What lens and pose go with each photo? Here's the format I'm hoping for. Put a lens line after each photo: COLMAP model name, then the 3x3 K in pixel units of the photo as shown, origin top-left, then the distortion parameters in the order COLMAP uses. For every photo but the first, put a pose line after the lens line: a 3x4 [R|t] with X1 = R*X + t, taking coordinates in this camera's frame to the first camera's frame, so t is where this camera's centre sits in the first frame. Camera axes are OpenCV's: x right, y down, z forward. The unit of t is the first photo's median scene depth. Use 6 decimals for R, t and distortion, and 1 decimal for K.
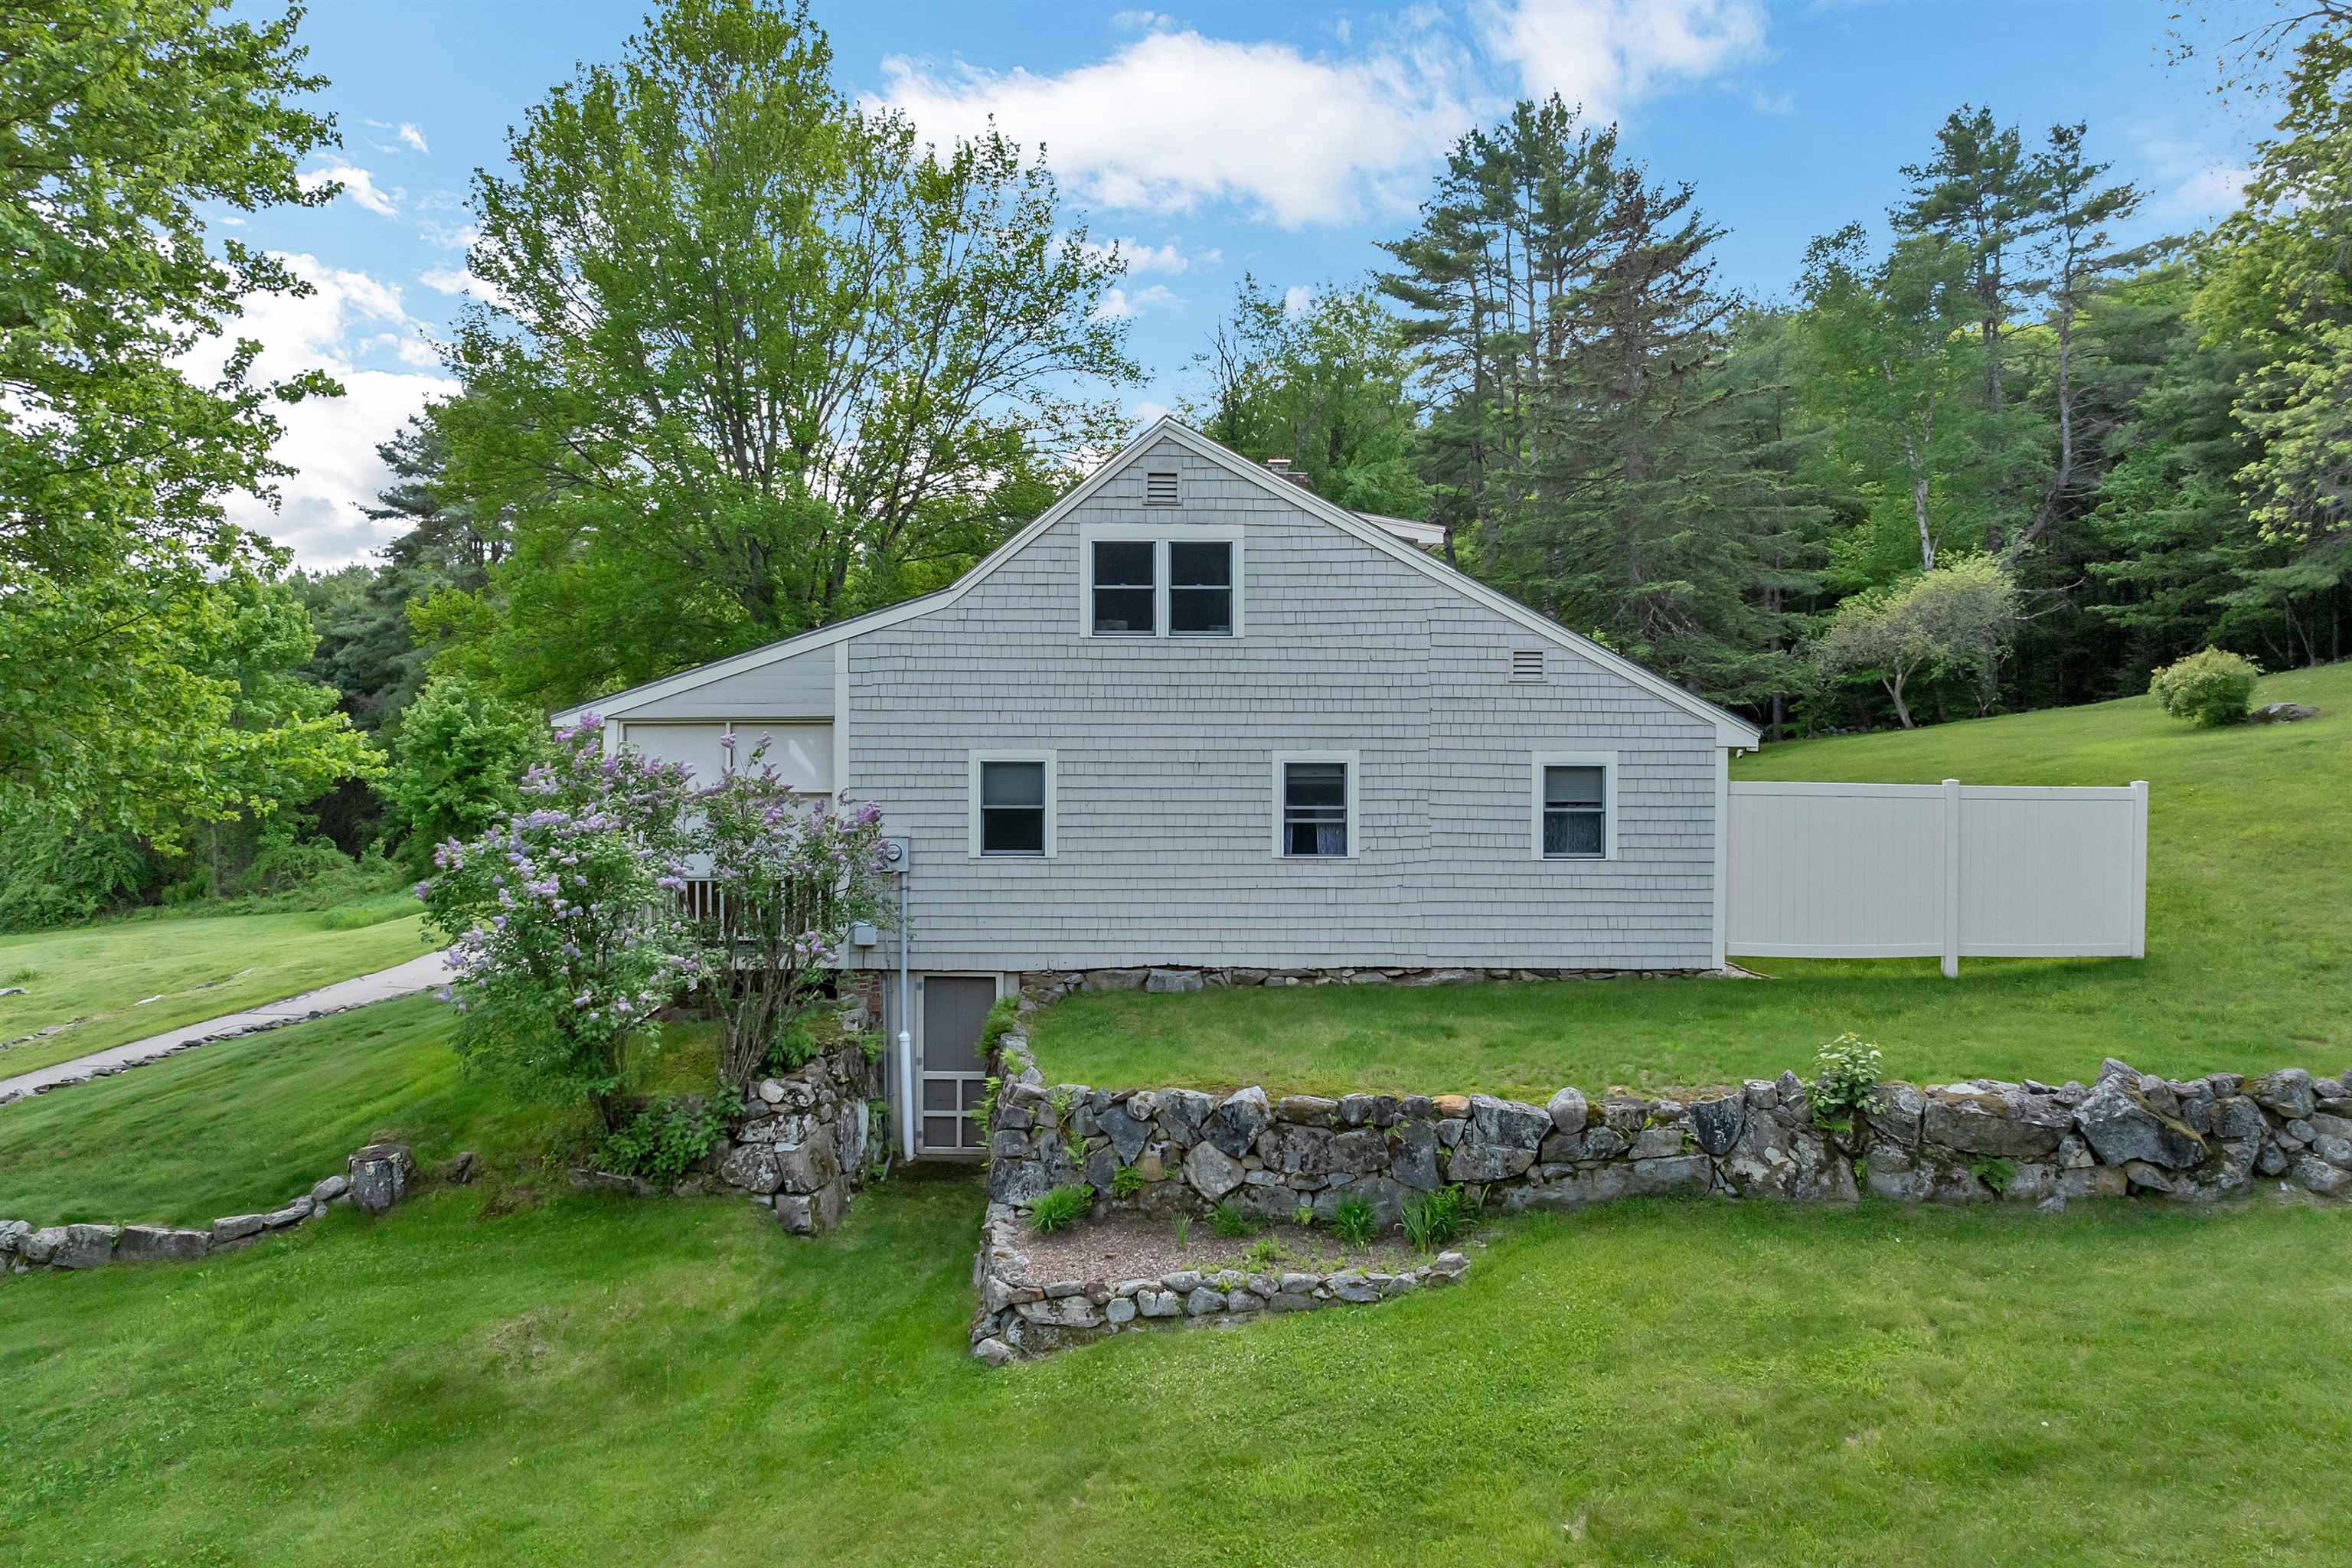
lens RADIAL K [[1700.5, 0, 1177.6], [0, 1700.5, 779.3], [0, 0, 1]] dist [-0.032591, -0.008728]
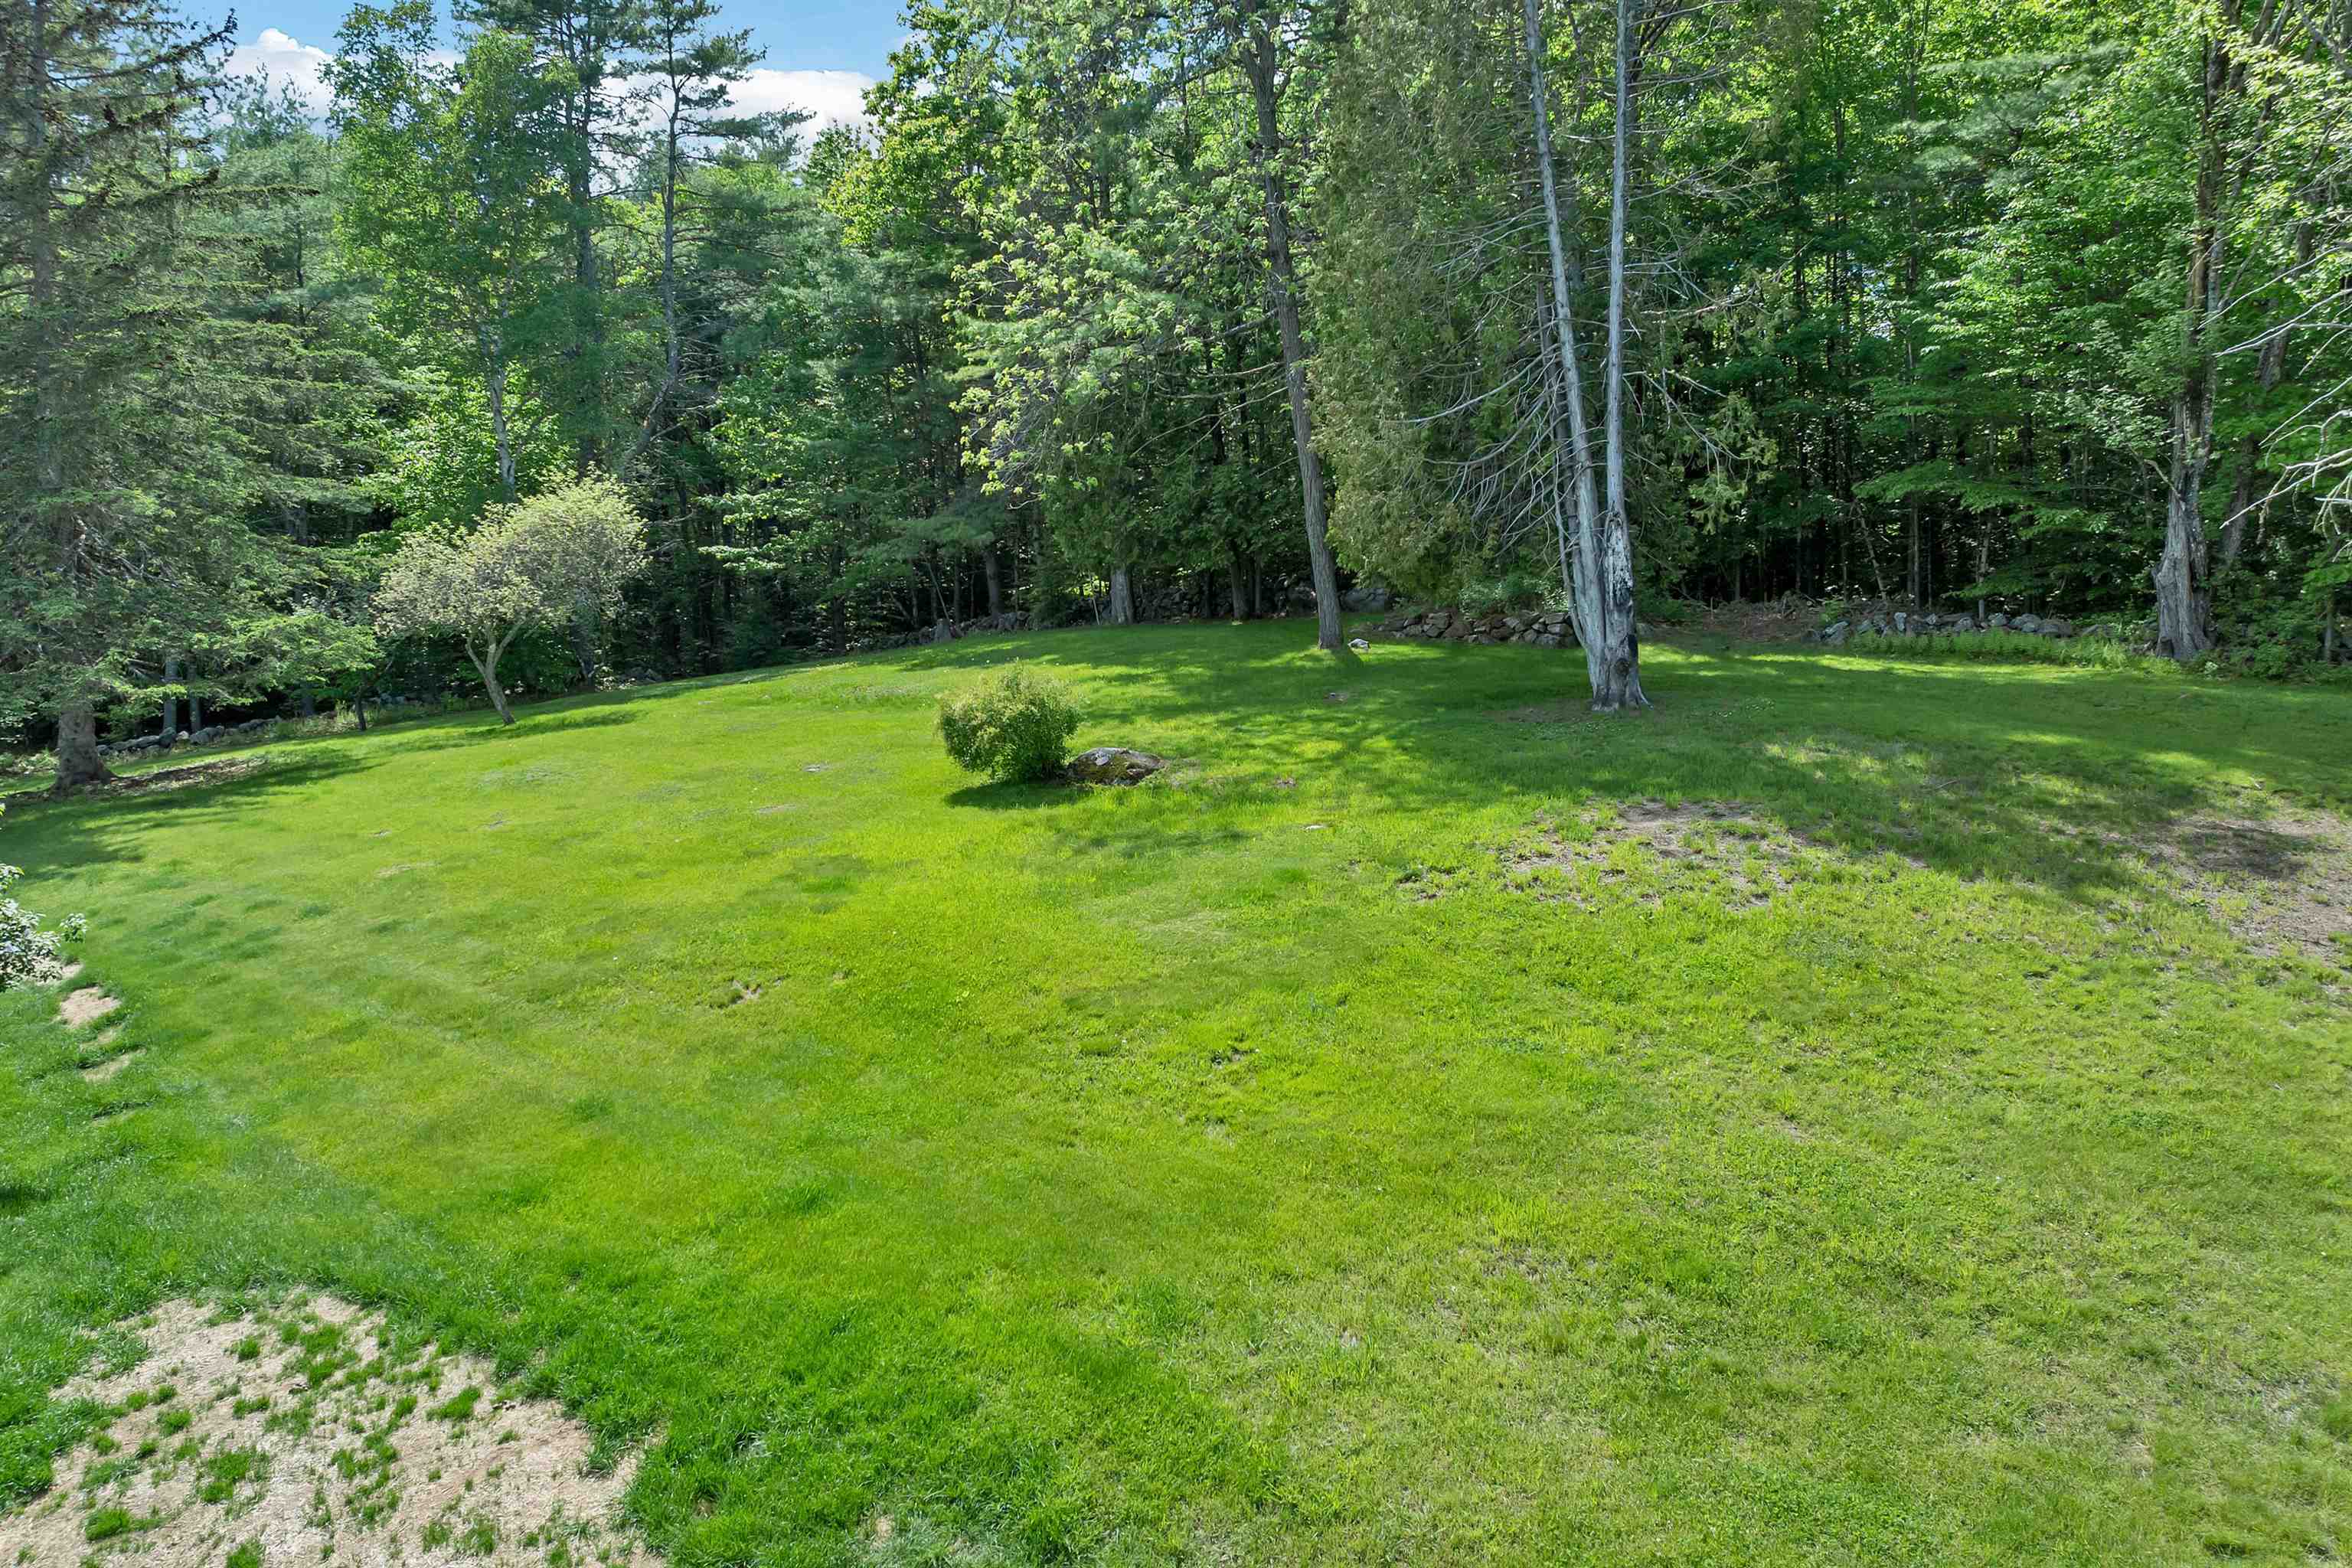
lens RADIAL K [[1700.5, 0, 1178.4], [0, 1700.5, 782.6], [0, 0, 1]] dist [-0.032591, -0.008728]
pose [[0.685391, -0.052335, 0.726292, 0.345038], [0.009405, 0.997967, 0.063035, -0.142252], [-0.728114, -0.036373, 0.684490, 0.969295]]
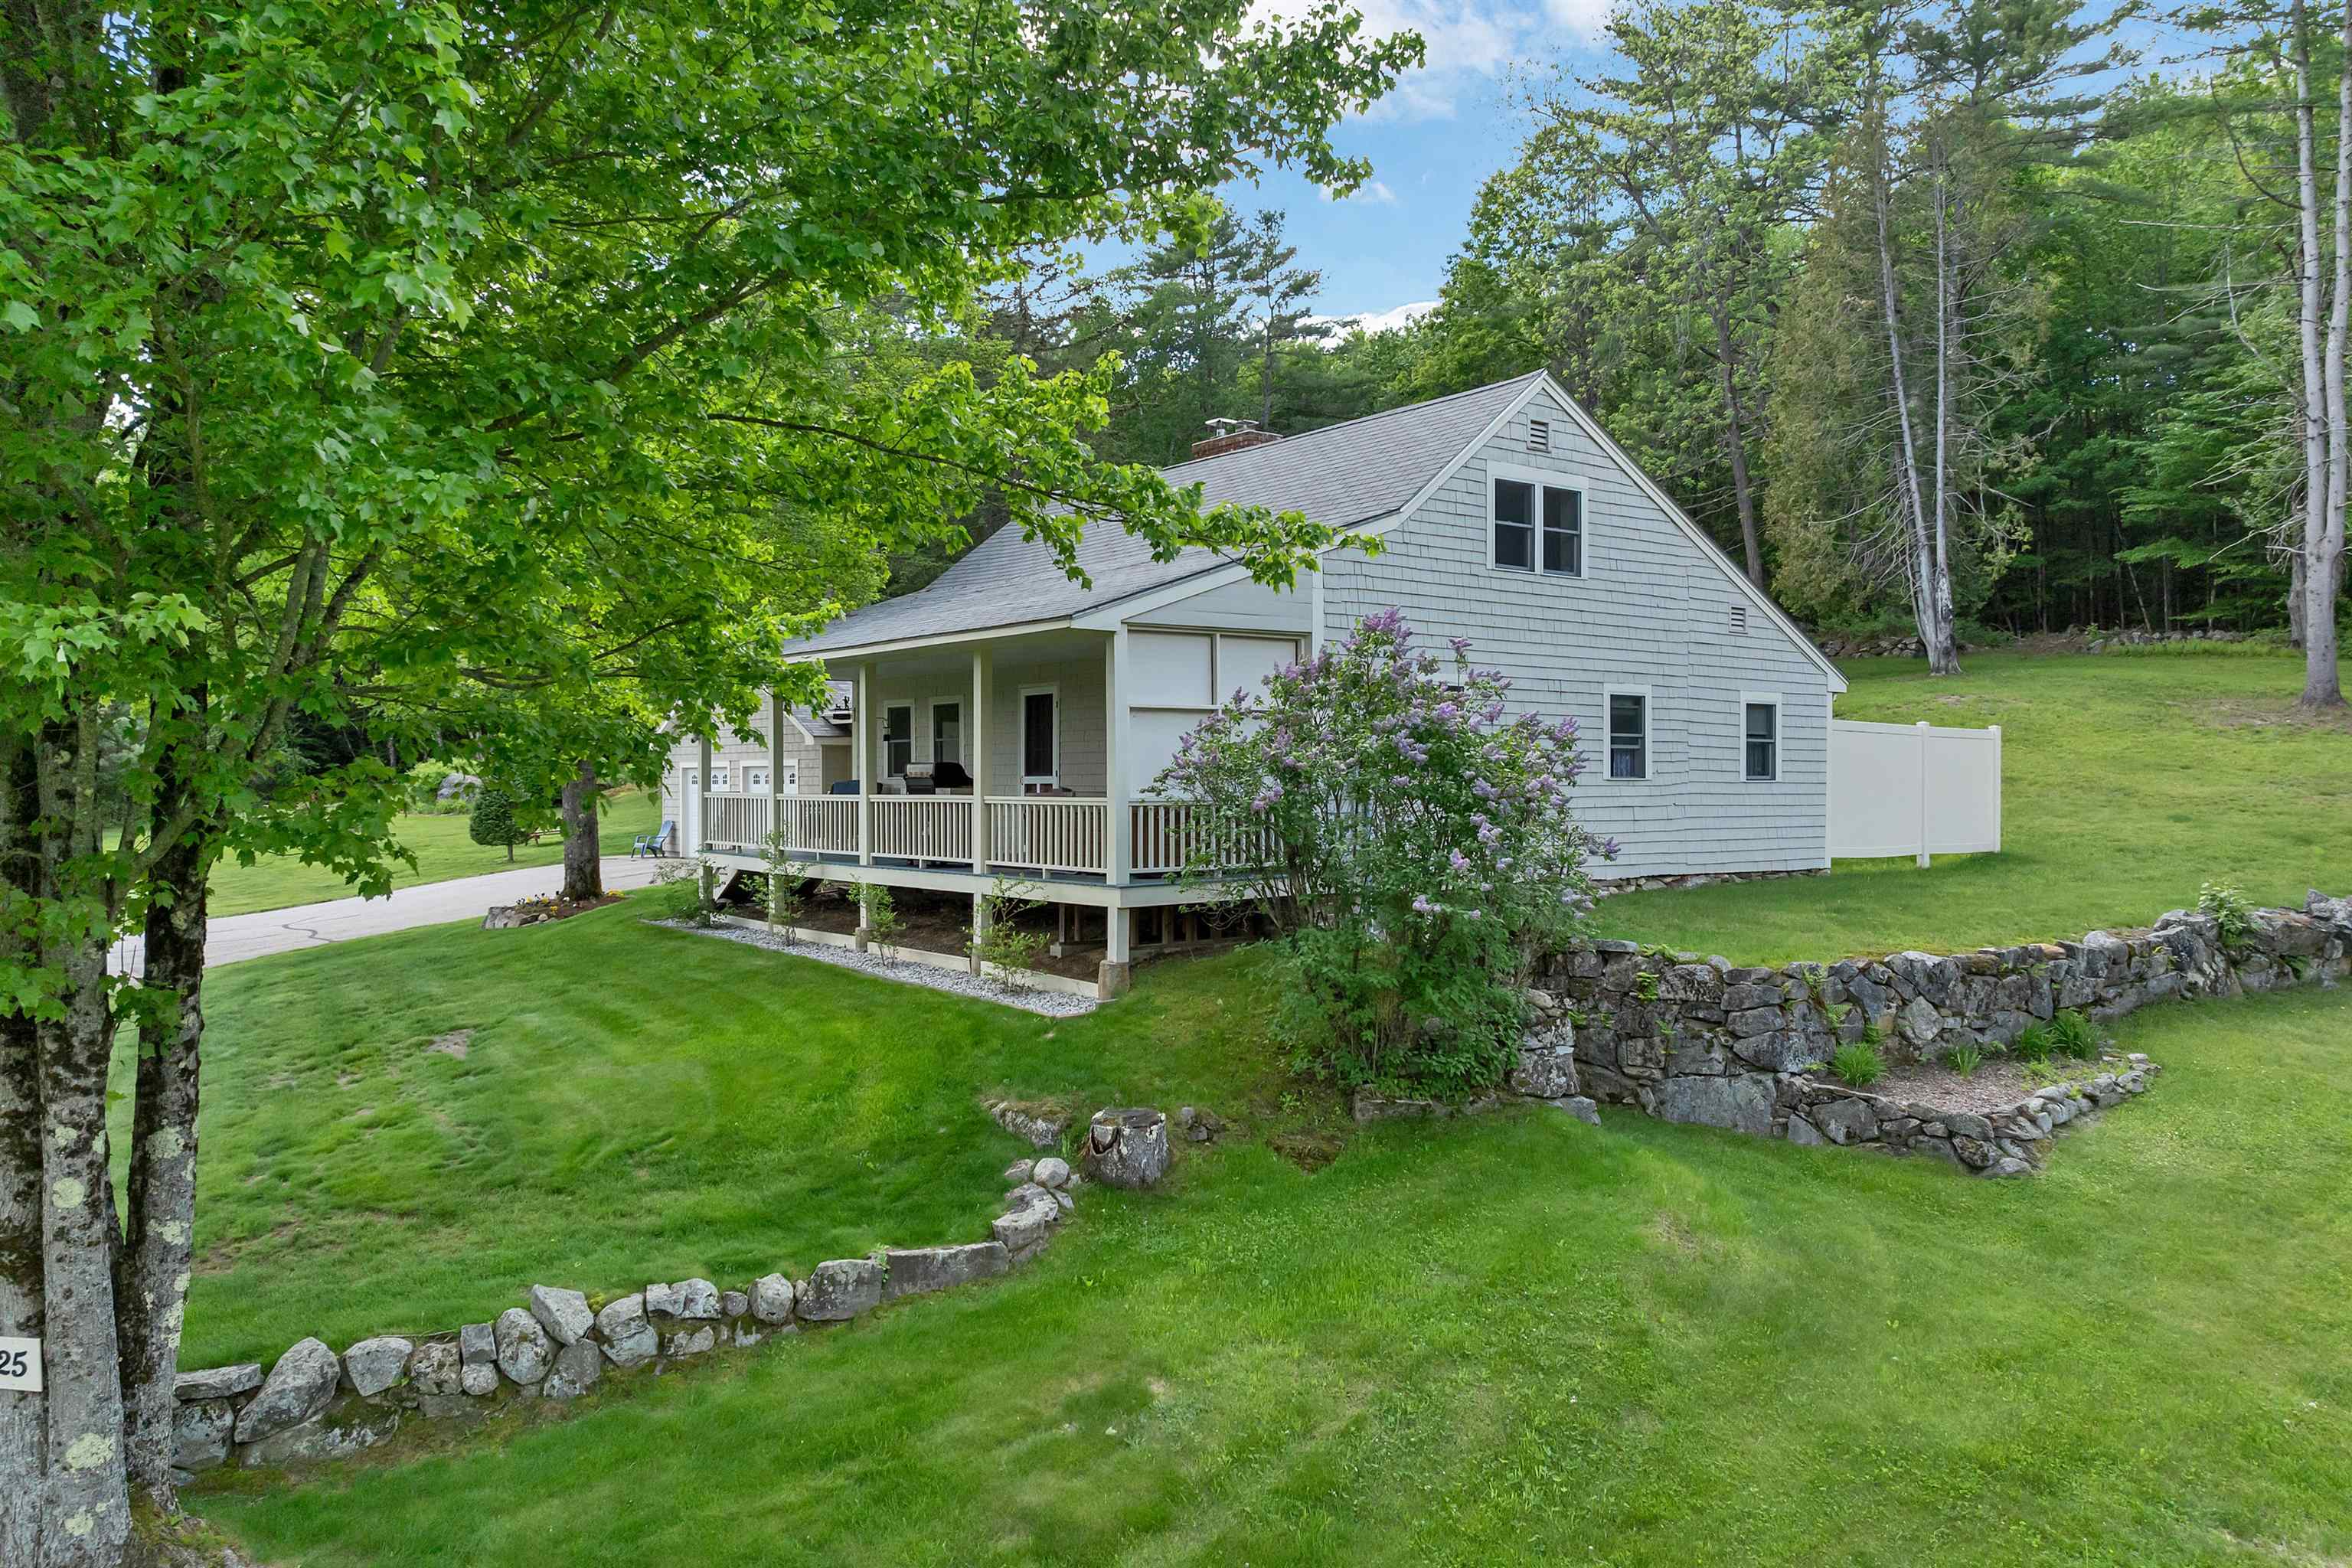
lens RADIAL K [[1700.5, 0, 1184.8], [0, 1700.5, 770.1], [0, 0, 1]] dist [-0.032591, -0.008728]
pose [[0.817286, 0.001248, 0.576230, -0.788612], [0.003656, 0.999966, -0.007351, 0.046427], [-0.576220, 0.008114, 0.817254, 0.246901]]
